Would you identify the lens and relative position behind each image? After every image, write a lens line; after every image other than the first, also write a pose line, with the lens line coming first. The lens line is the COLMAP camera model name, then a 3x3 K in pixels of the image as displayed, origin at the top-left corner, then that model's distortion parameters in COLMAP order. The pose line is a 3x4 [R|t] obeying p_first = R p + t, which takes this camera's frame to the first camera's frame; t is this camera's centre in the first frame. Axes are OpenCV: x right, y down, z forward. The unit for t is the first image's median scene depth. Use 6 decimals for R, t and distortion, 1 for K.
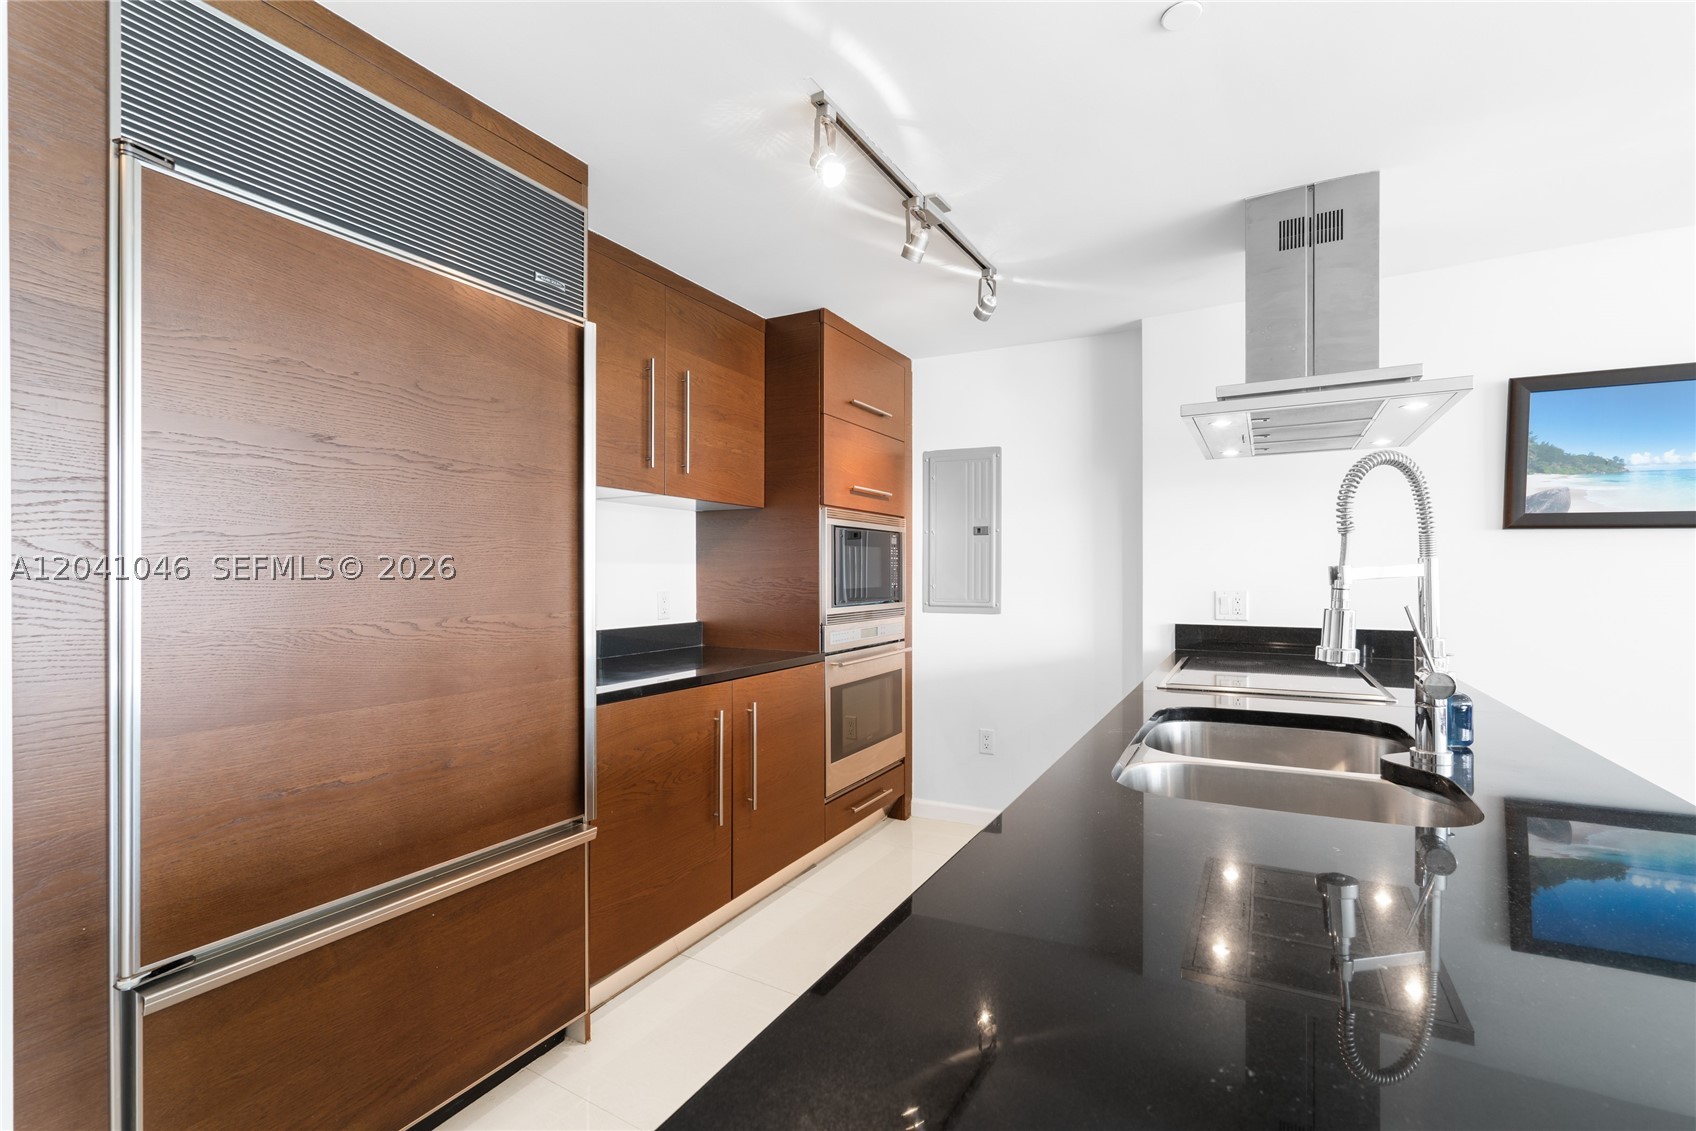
lens RADIAL K [[772.7, 0, 850.2], [0, 772.7, 573.6], [0, 0, 1]] dist [-0.001459, 0.000626]
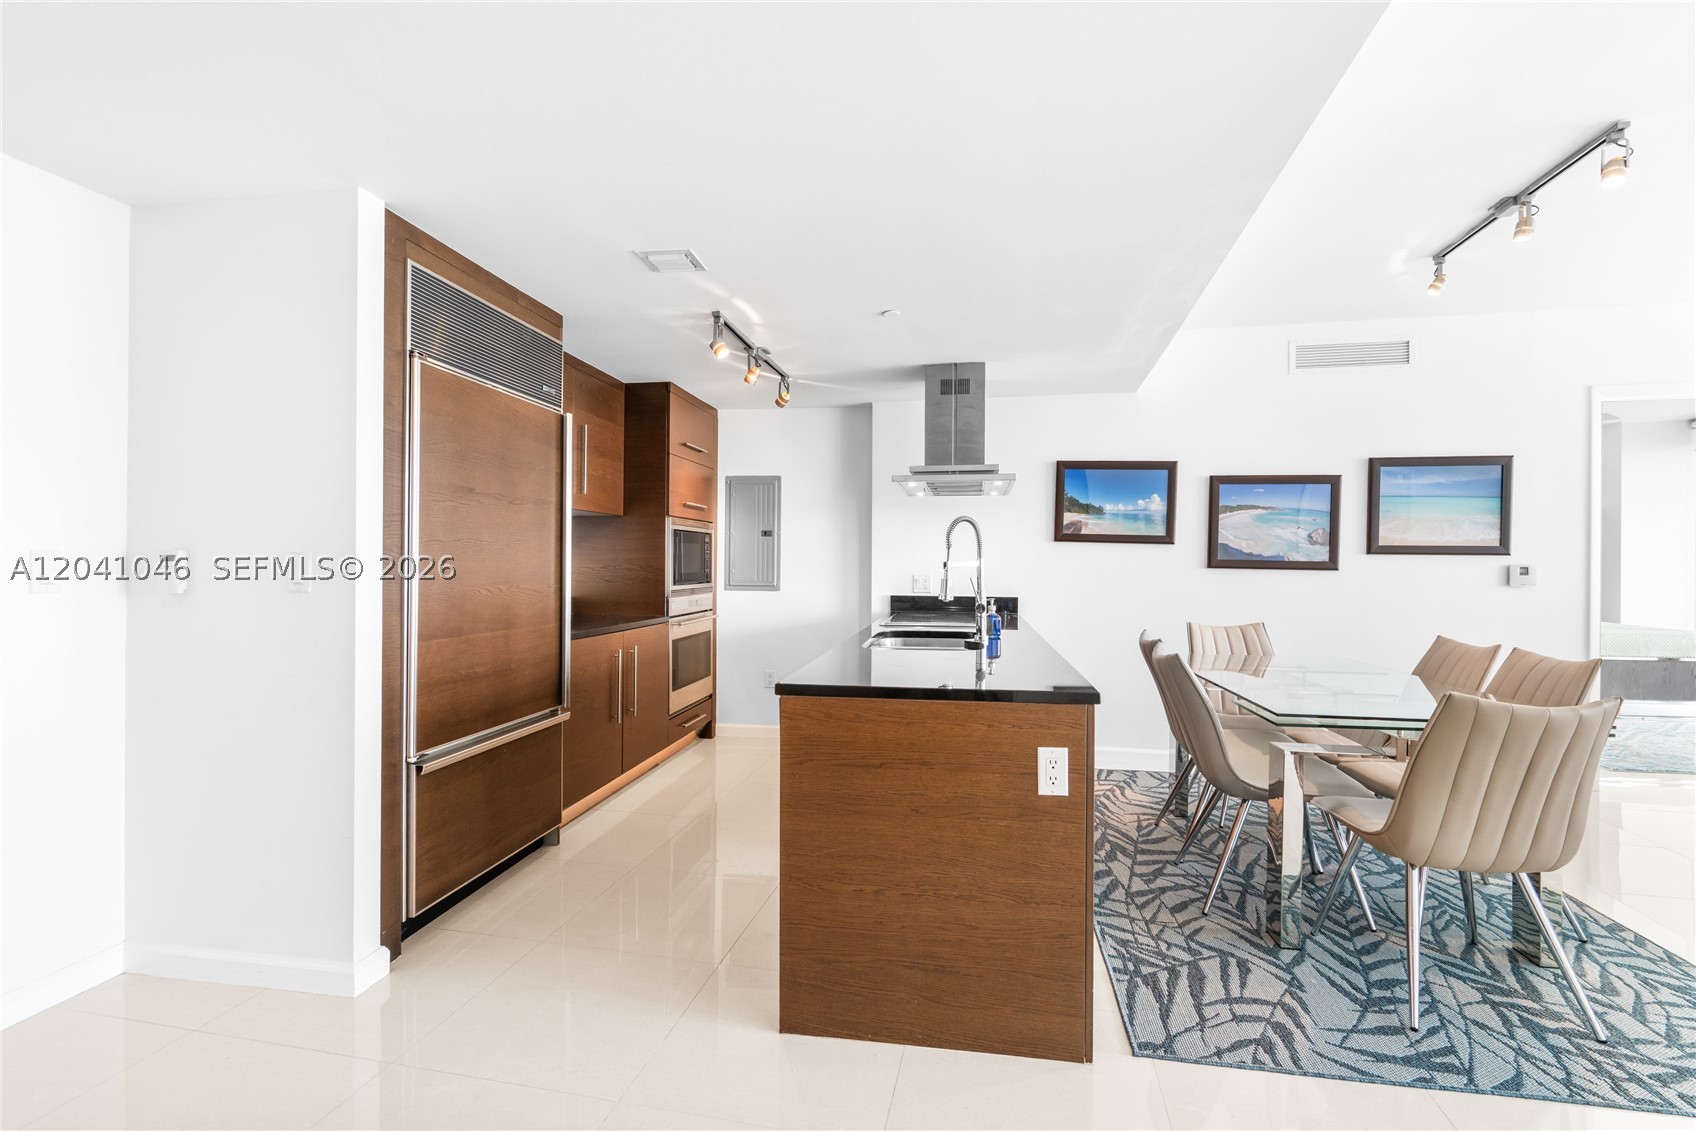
lens RADIAL K [[779.8, 0, 850.4], [0, 779.8, 561.8], [0, 0, 1]] dist [-0.002584, 0.002184]
pose [[0.942999, 0.007859, 0.332704, -0.200408], [-0.007796, 0.999968, -0.001526, -0.001271], [-0.332705, -0.001155, 0.943030, -0.509135]]
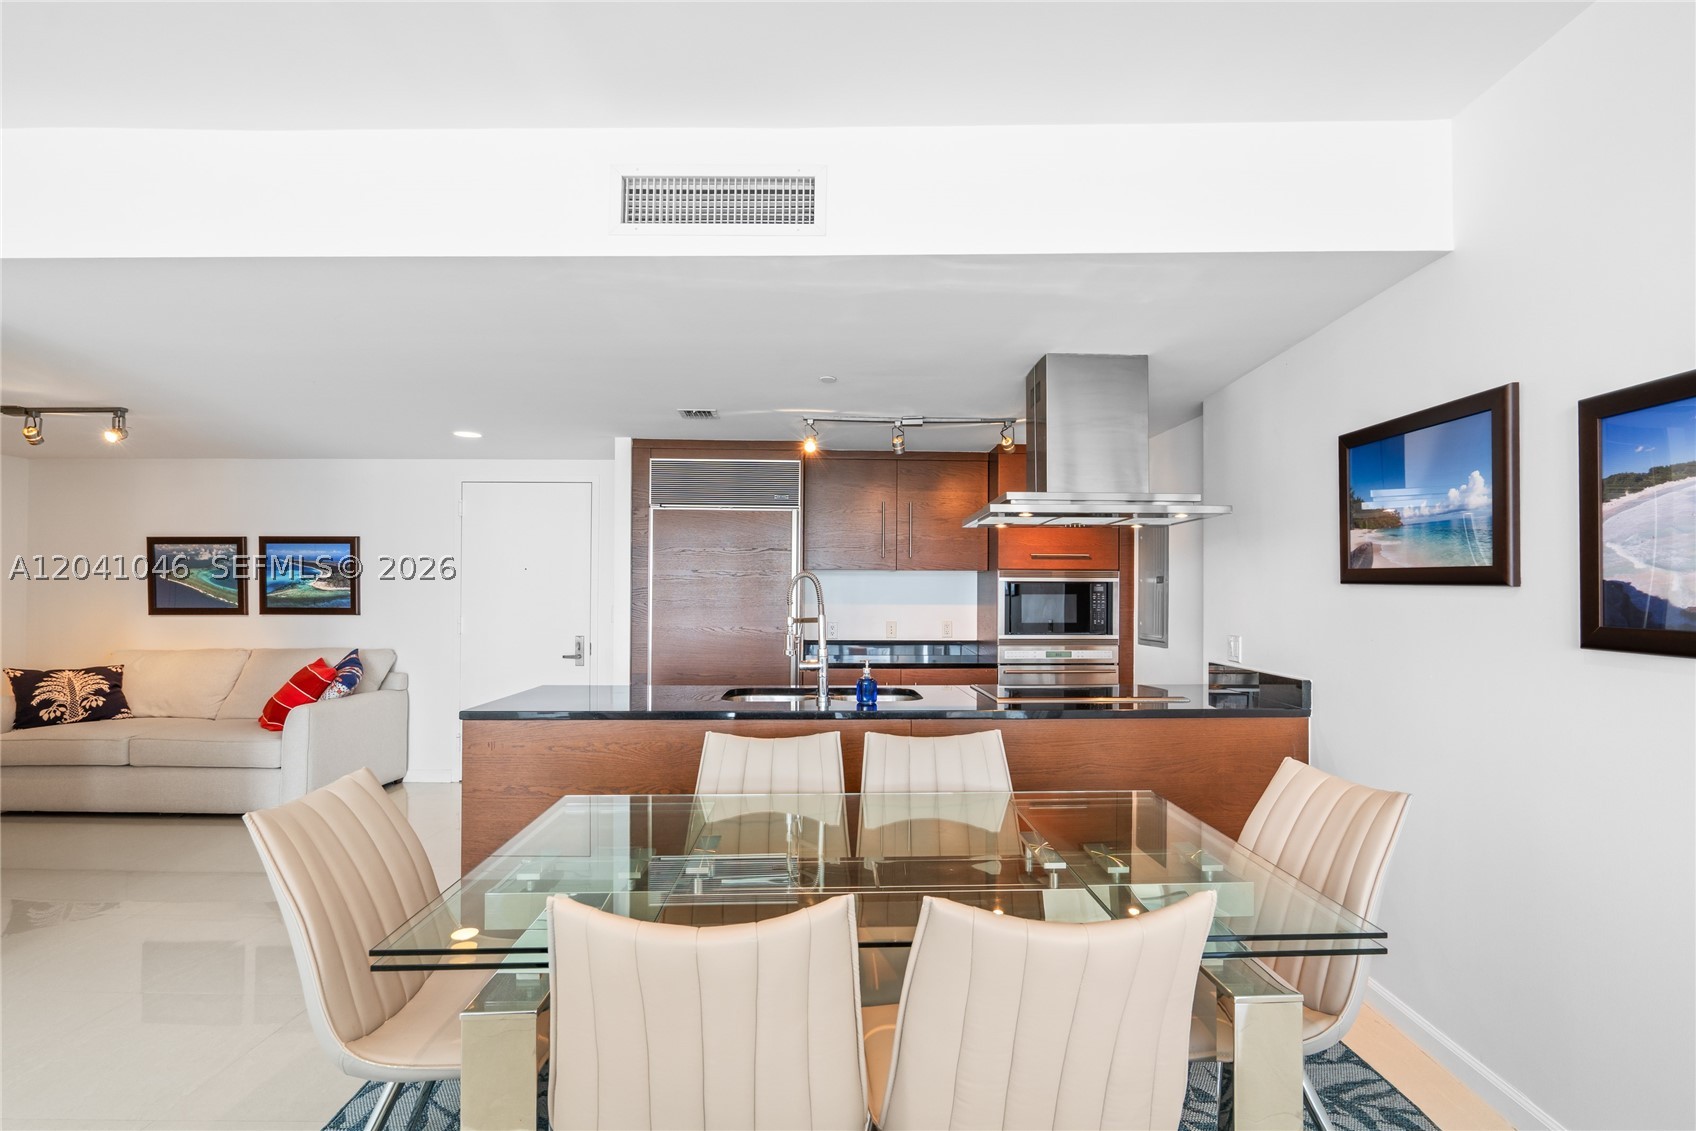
lens RADIAL K [[773.5, 0, 853.7], [0, 773.5, 587.6], [0, 0, 1]] dist [-0.004049, 0.000824]
pose [[0.505893, -0.007059, -0.862567, 1.168317], [-0.005223, 0.999923, -0.011246, -0.032178], [0.862580, 0.010195, 0.505817, -0.049962]]
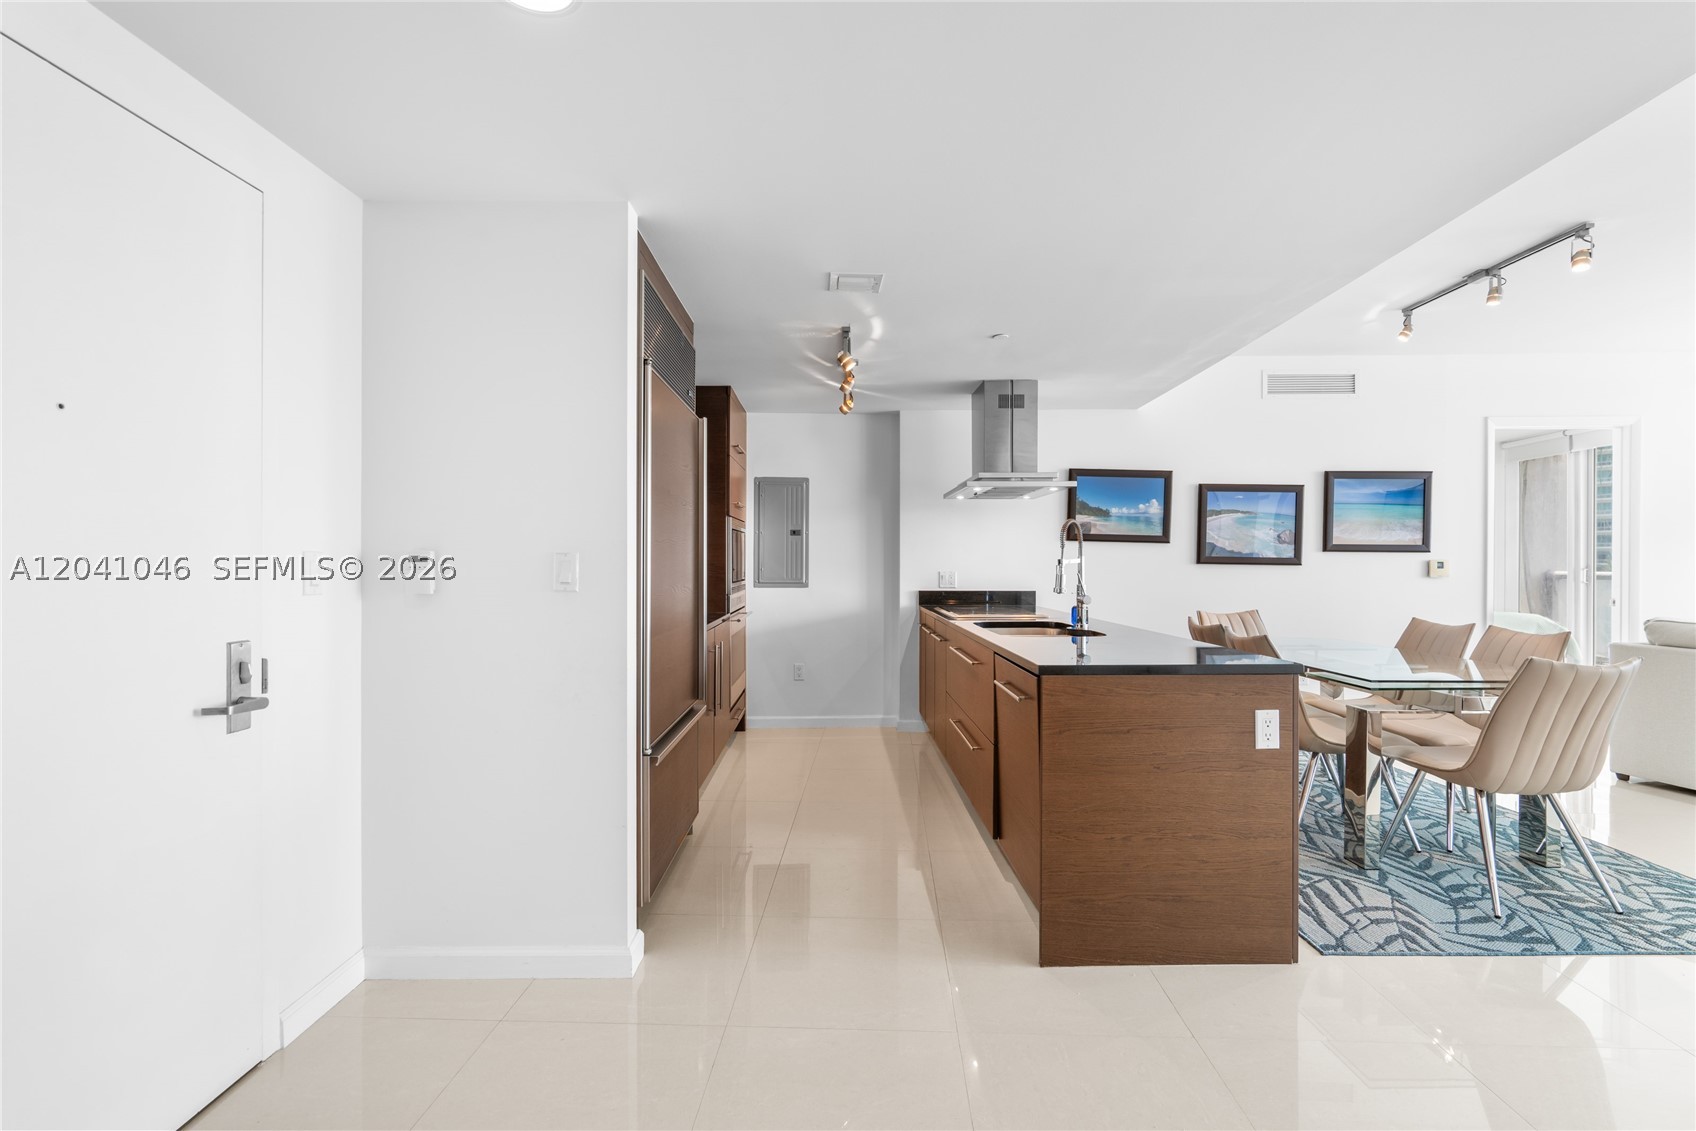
lens RADIAL K [[770.1, 0, 852.3], [0, 770.1, 561.8], [0, 0, 1]] dist [-0.002407, 0.002654]
pose [[0.868961, 0.002874, 0.494872, -0.568924], [-0.003432, 0.999994, 0.000217, 0.000623], [-0.494869, -0.001887, 0.868966, -0.430275]]
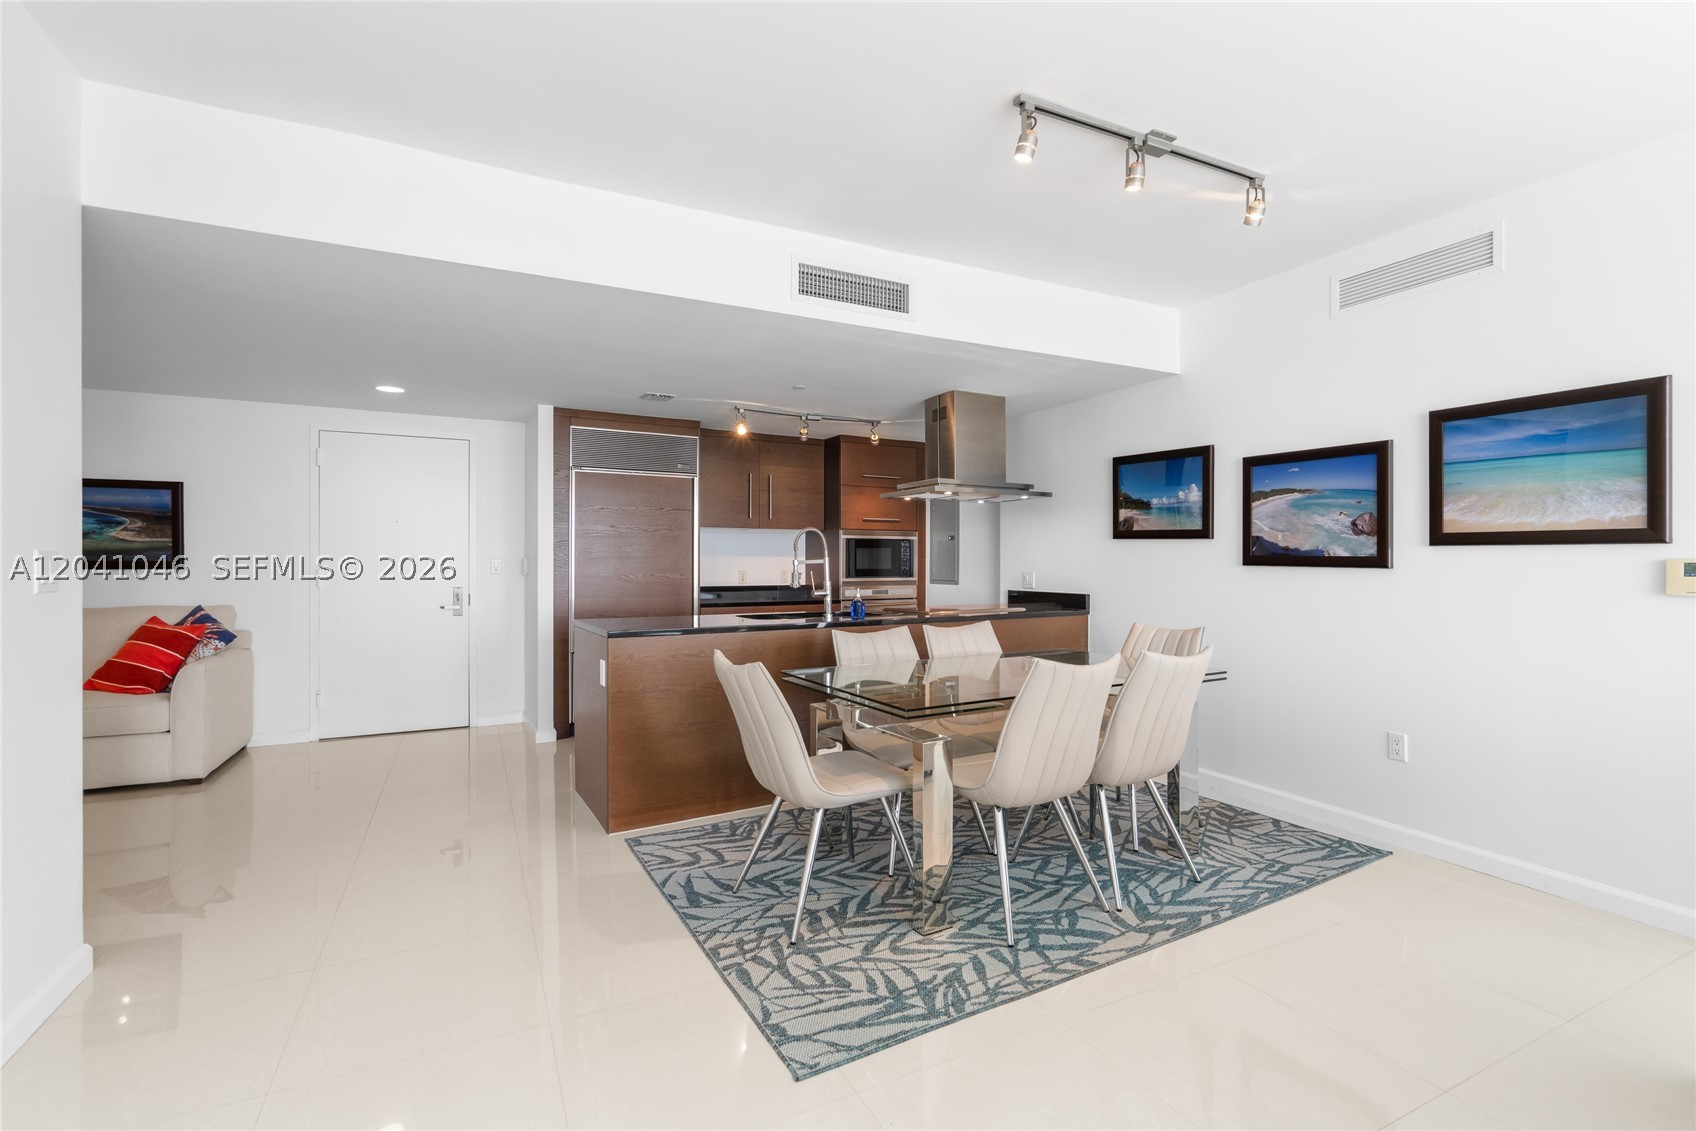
lens RADIAL K [[767.7, 0, 843.3], [0, 767.7, 562.7], [0, 0, 1]] dist [-0.003937, 0.000130]
pose [[0.844477, 0.003550, -0.535579, 1.076310], [-0.002295, 0.999993, 0.003010, -0.003926], [0.535586, -0.001313, 0.844480, -0.746619]]
